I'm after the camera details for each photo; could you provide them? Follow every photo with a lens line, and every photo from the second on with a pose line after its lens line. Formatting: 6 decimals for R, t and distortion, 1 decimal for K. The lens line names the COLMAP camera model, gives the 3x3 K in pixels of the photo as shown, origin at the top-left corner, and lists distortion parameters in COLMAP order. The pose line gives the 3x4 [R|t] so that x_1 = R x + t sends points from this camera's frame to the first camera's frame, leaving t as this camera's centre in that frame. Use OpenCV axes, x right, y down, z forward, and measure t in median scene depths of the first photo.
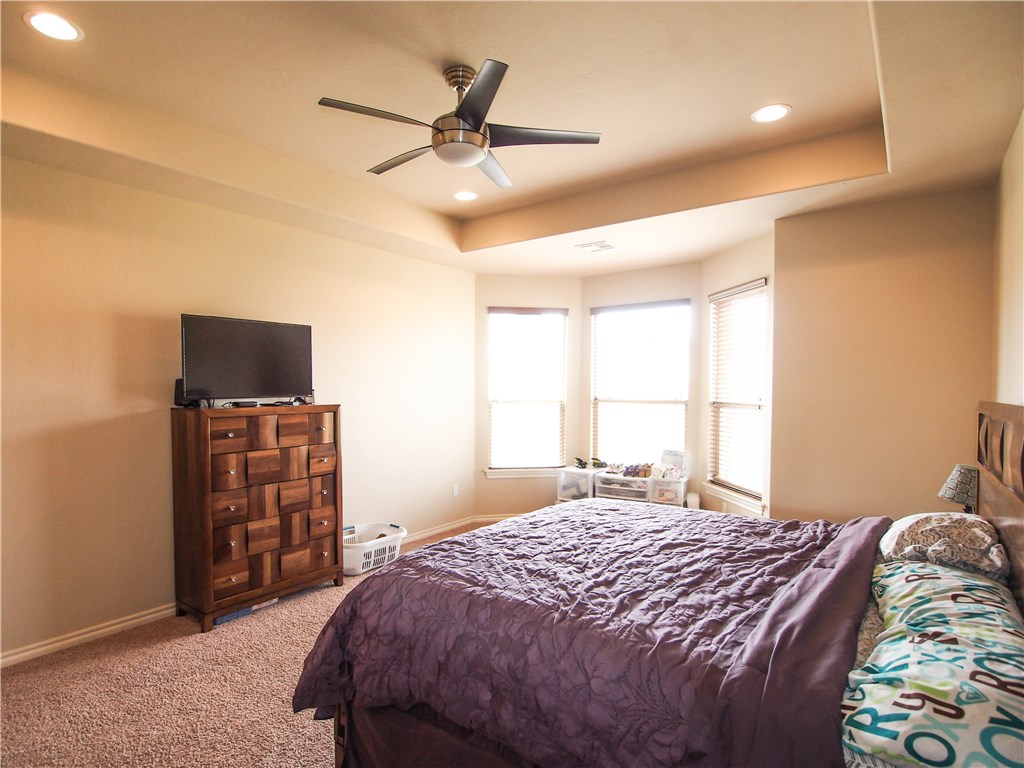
lens RADIAL K [[553.5, 0, 507.2], [0, 553.5, 400.6], [0, 0, 1]] dist [-0.006517, -0.002221]
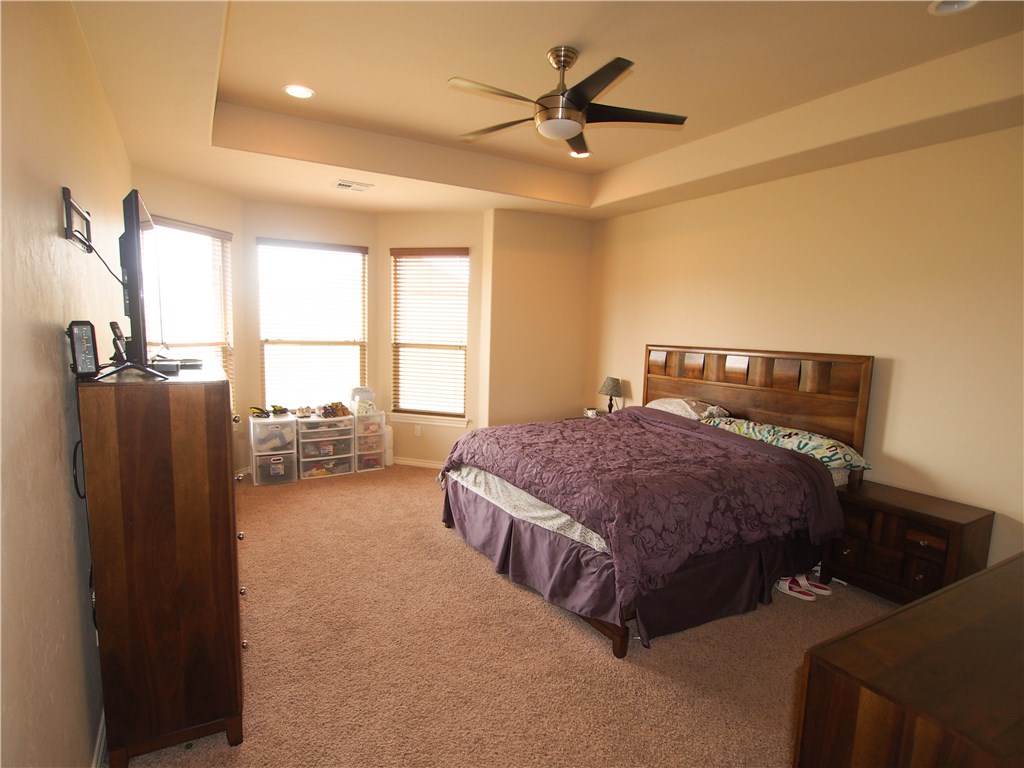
lens RADIAL K [[553.5, 0, 507.2], [0, 553.5, 400.6], [0, 0, 1]] dist [-0.006517, -0.002221]
pose [[0.394626, -0.110787, 0.912138, -0.596223], [-0.005970, 0.992374, 0.123115, -0.021509], [-0.918822, -0.054030, 0.390956, 0.315264]]
